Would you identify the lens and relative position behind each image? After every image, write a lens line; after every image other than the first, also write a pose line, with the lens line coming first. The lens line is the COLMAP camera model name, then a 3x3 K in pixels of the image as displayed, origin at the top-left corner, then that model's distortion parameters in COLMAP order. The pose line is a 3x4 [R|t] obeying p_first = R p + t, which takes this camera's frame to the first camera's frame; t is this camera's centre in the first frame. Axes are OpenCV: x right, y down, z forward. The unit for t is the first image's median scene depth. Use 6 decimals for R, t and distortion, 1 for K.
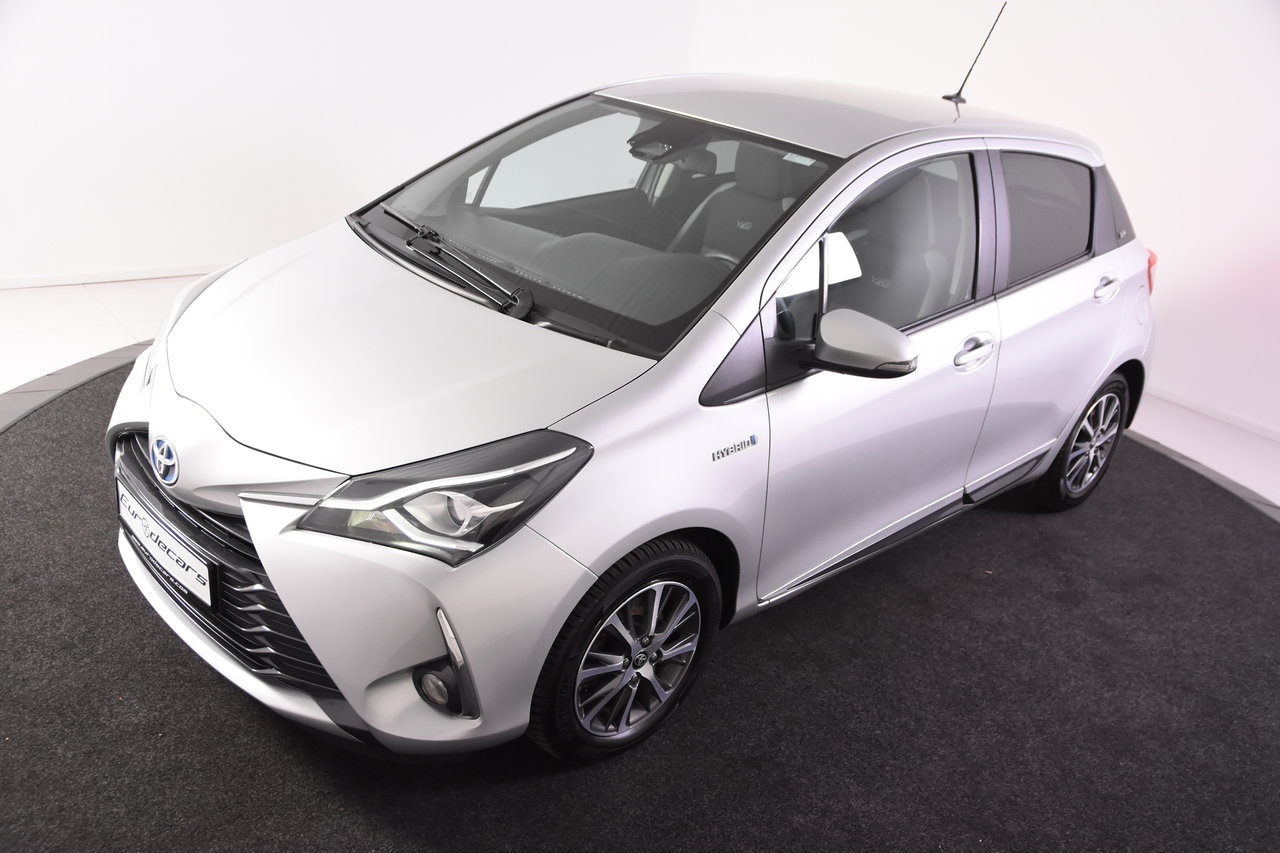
lens RADIAL K [[1138.1, 0, 639.2], [0, 1138.1, 493.9], [0, 0, 1]] dist [-0.054892, 0.001678]
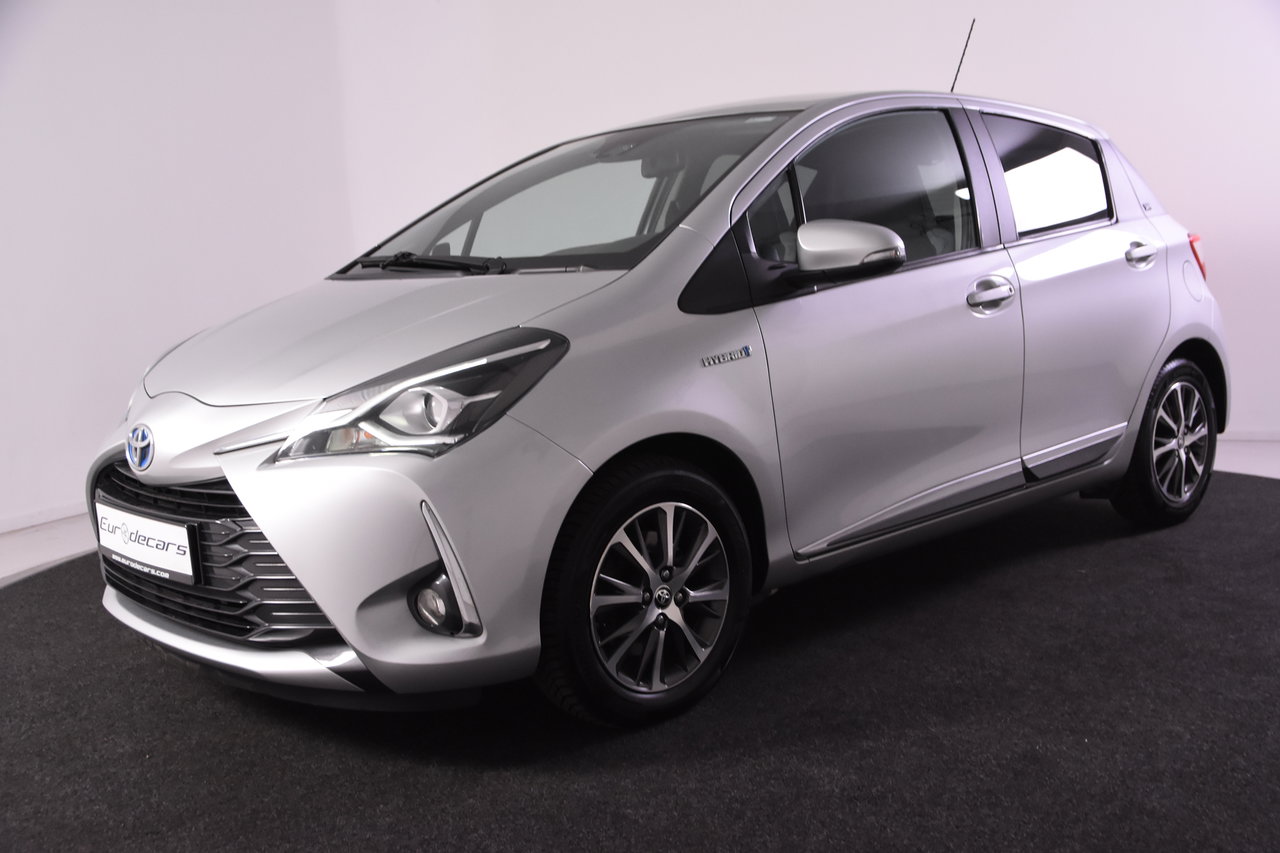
lens RADIAL K [[1318.2, 0, 640.2], [0, 1318.2, 466.2], [0, 0, 1]] dist [-0.013835, 0.010241]
pose [[0.986386, -0.158061, -0.045372, 0.047614], [0.139940, 0.951724, -0.273201, 0.332477], [0.086364, 0.263132, 0.960886, -0.040387]]
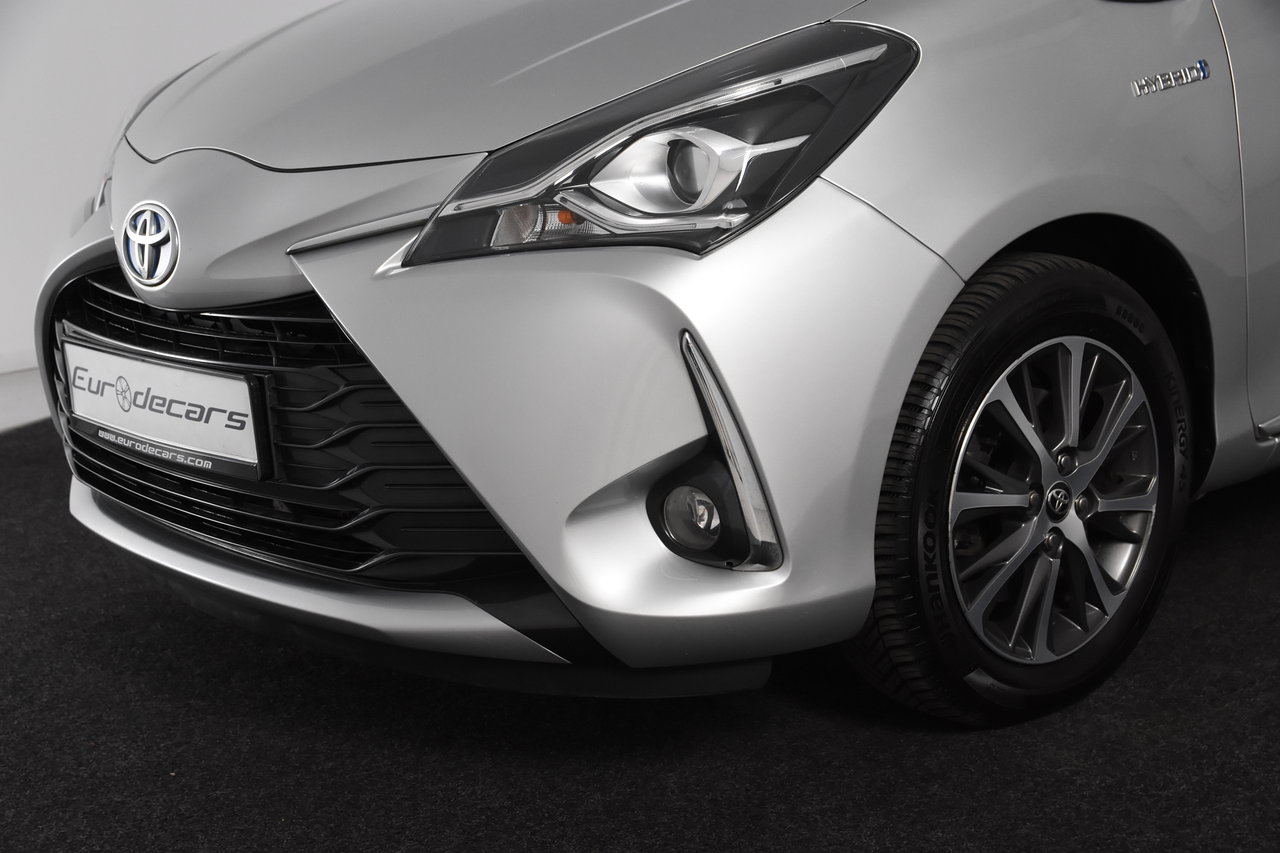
lens RADIAL K [[1963.7, 0, 640.0], [0, 1963.7, 426.5], [0, 0, 1]] dist [0.062058, 0.012151]
pose [[0.983166, -0.157695, -0.092286, -0.099171], [0.133740, 0.965238, -0.224564, 0.290855], [0.124490, 0.208441, 0.970080, 0.093716]]
